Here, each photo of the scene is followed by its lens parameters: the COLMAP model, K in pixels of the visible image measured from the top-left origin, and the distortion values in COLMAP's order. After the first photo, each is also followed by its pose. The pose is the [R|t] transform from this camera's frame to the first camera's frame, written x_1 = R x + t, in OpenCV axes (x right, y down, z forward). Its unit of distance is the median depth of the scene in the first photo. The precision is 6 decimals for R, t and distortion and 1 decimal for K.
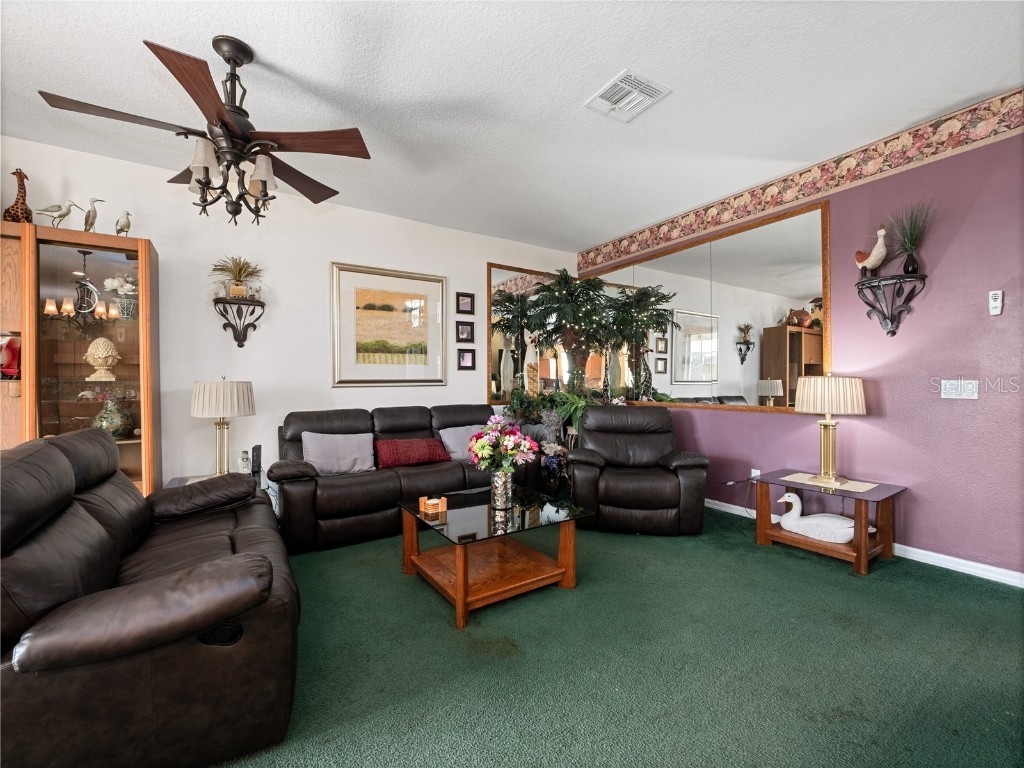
lens RADIAL K [[433.5, 0, 519.2], [0, 433.5, 387.5], [0, 0, 1]] dist [0.001931, -0.005358]
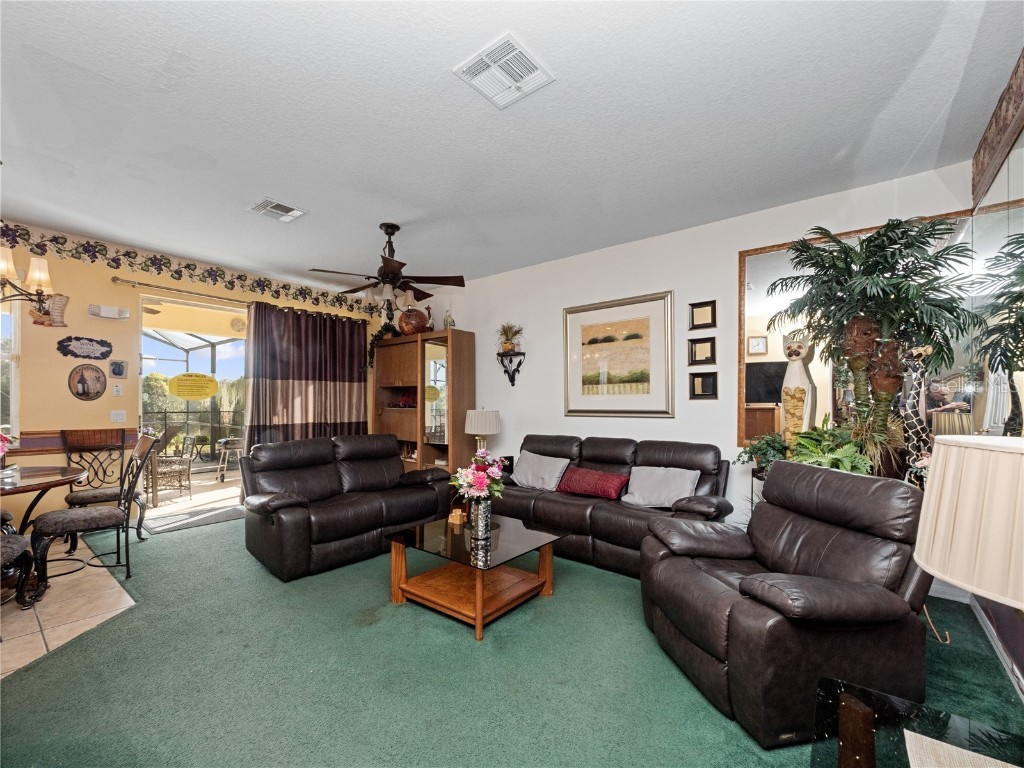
lens RADIAL K [[433.5, 0, 485.1], [0, 433.5, 403.1], [0, 0, 1]] dist [0.001931, -0.005358]
pose [[0.286726, 0.003753, -0.958005, 0.708961], [-0.011866, 0.999930, 0.000366, -0.037491], [0.957939, 0.011263, 0.286750, 0.526514]]
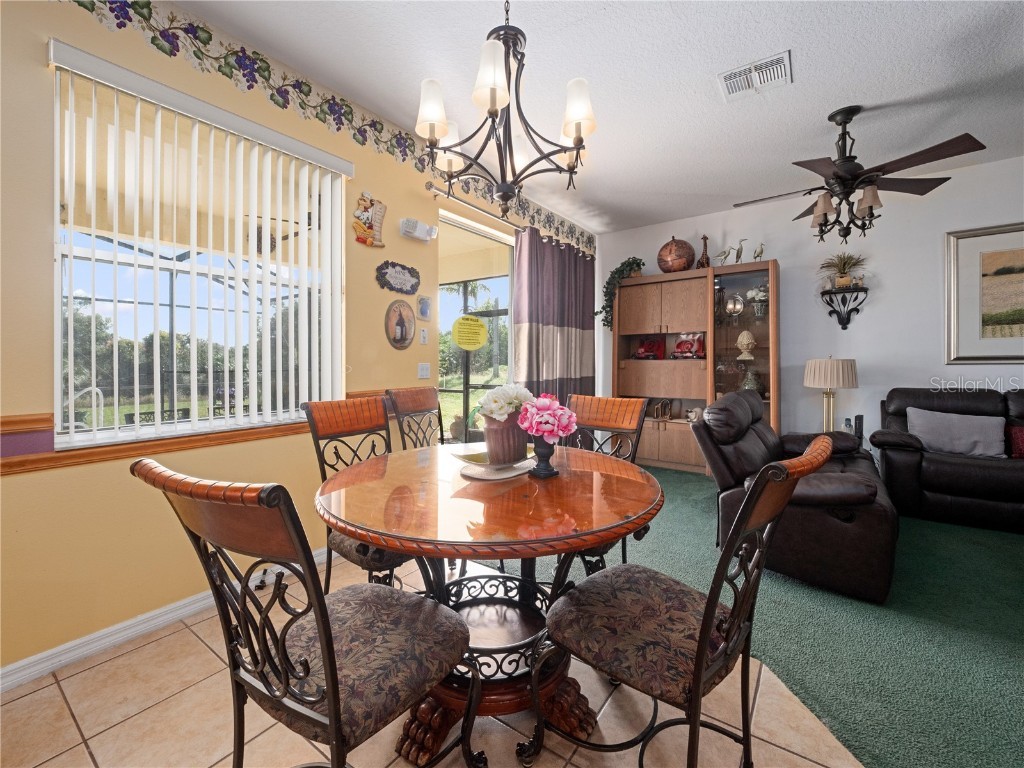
lens RADIAL K [[433.5, 0, 495.8], [0, 433.5, 365.9], [0, 0, 1]] dist [0.001931, -0.005358]
pose [[0.331419, 0.011921, -0.943408, 0.153938], [-0.000221, 0.999921, 0.012557, -0.009413], [0.943484, -0.003954, 0.331395, -0.283779]]
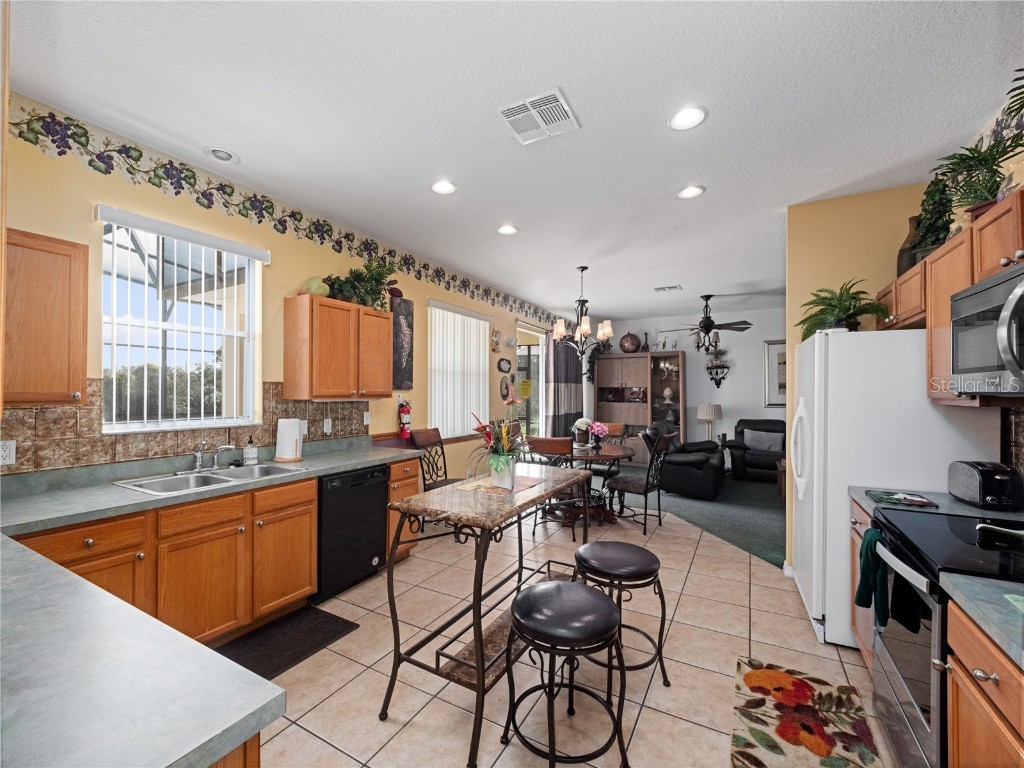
lens RADIAL K [[433.5, 0, 491.0], [0, 433.5, 386.4], [0, 0, 1]] dist [0.001931, -0.005358]
pose [[0.432775, -0.006960, -0.901475, 0.849463], [-0.007783, 0.999904, -0.011456, -0.067632], [0.901468, 0.011974, 0.432679, -0.997742]]
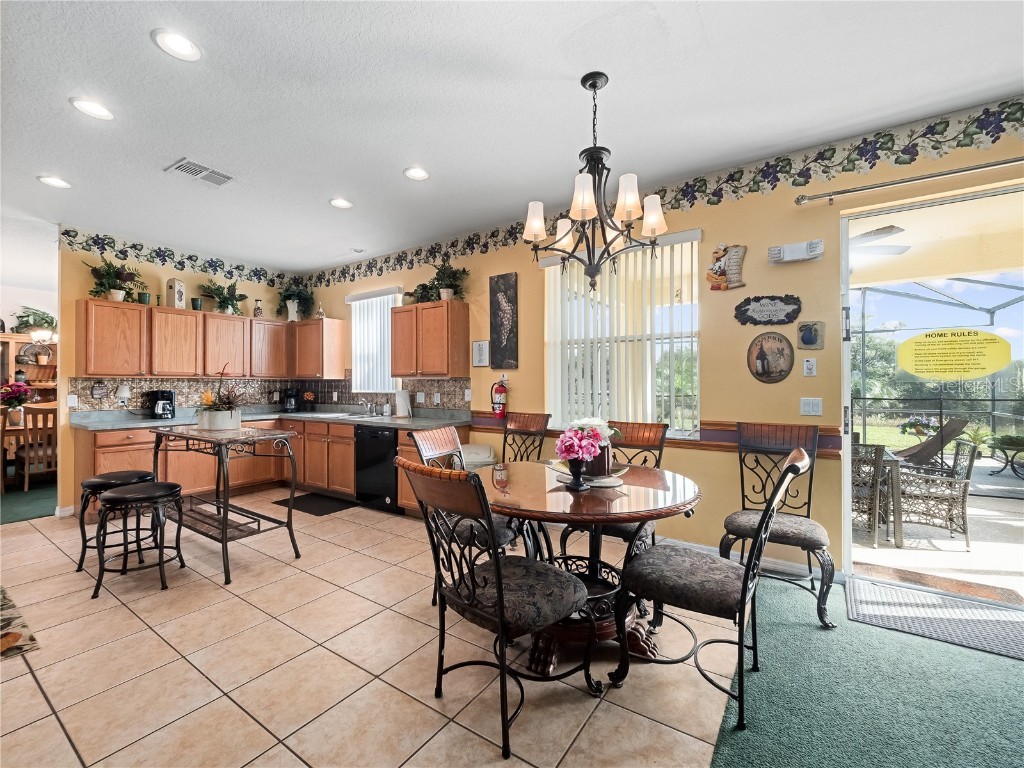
lens RADIAL K [[433.5, 0, 527.9], [0, 433.5, 382.9], [0, 0, 1]] dist [0.001931, -0.005358]
pose [[-0.922699, -0.005724, -0.385478, 0.027980], [-0.003952, 0.999978, -0.005389, -0.025575], [0.385500, -0.003449, -0.922701, 0.422915]]
